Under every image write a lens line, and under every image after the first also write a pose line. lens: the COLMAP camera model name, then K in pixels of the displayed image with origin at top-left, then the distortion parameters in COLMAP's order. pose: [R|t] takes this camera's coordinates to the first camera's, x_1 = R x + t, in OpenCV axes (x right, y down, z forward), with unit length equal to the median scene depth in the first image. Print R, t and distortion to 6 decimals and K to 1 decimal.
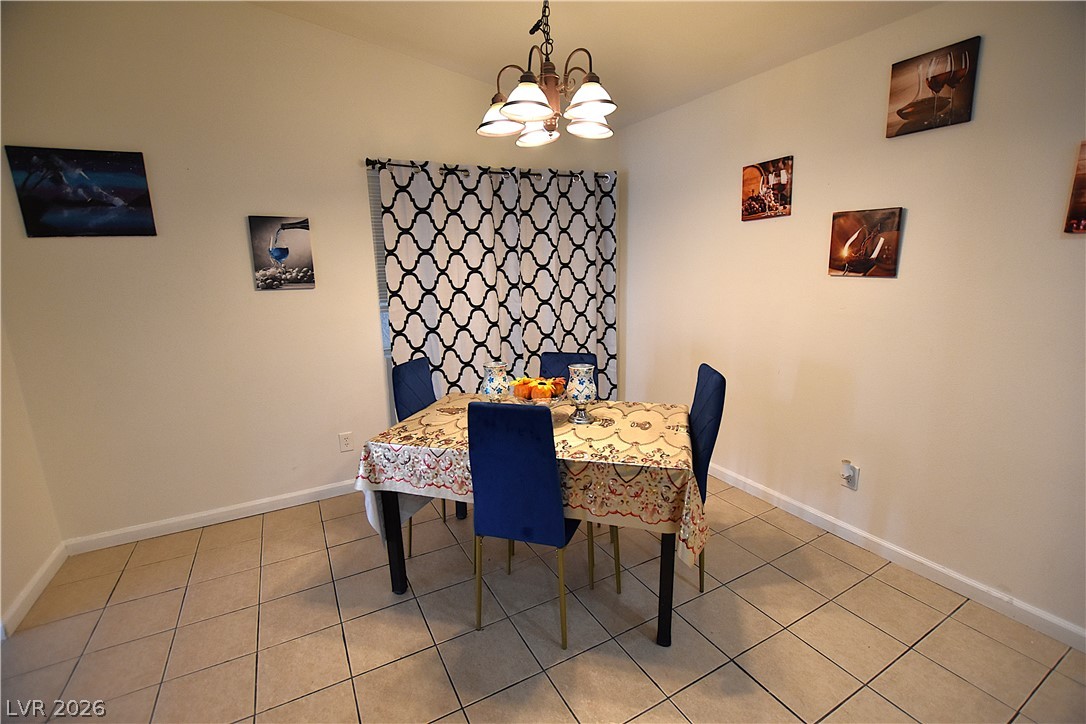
lens RADIAL K [[480.9, 0, 550.6], [0, 480.9, 360.6], [0, 0, 1]] dist [-0.020763, -0.000395]
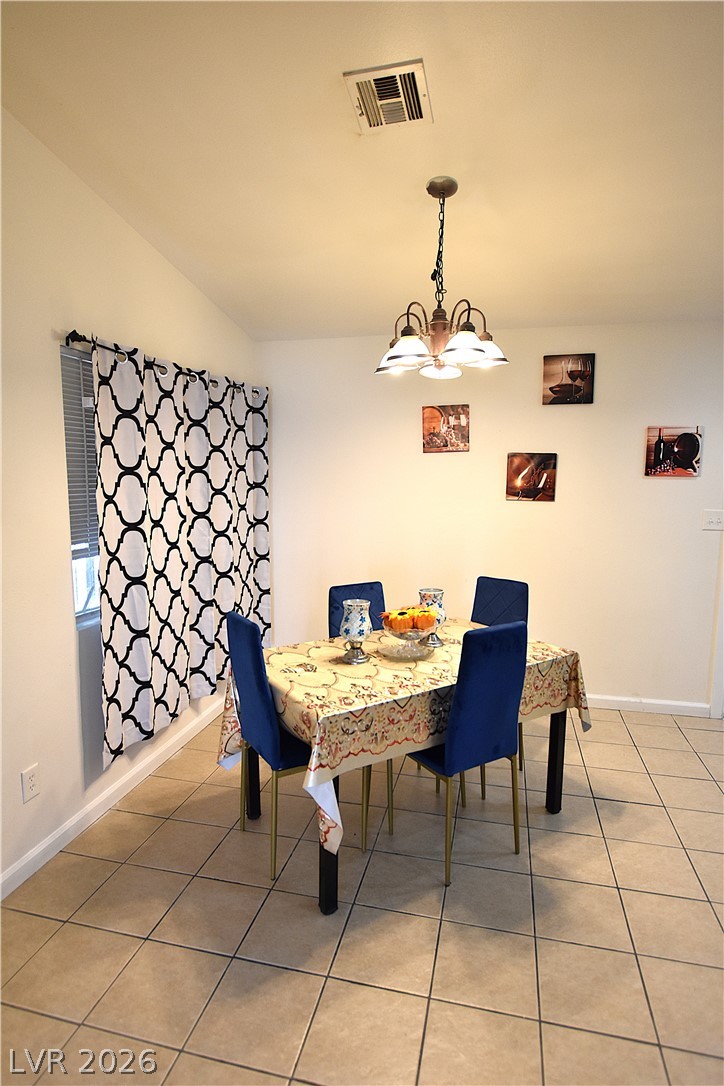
lens RADIAL K [[577.7, 0, 370.1], [0, 577.7, 539.2], [0, 0, 1]] dist [-0.020165, 0.002290]
pose [[0.670500, -0.058463, 0.739603, -0.780712], [0.130695, 0.990608, -0.040180, -0.054531], [-0.730307, 0.123603, 0.671843, 0.217084]]
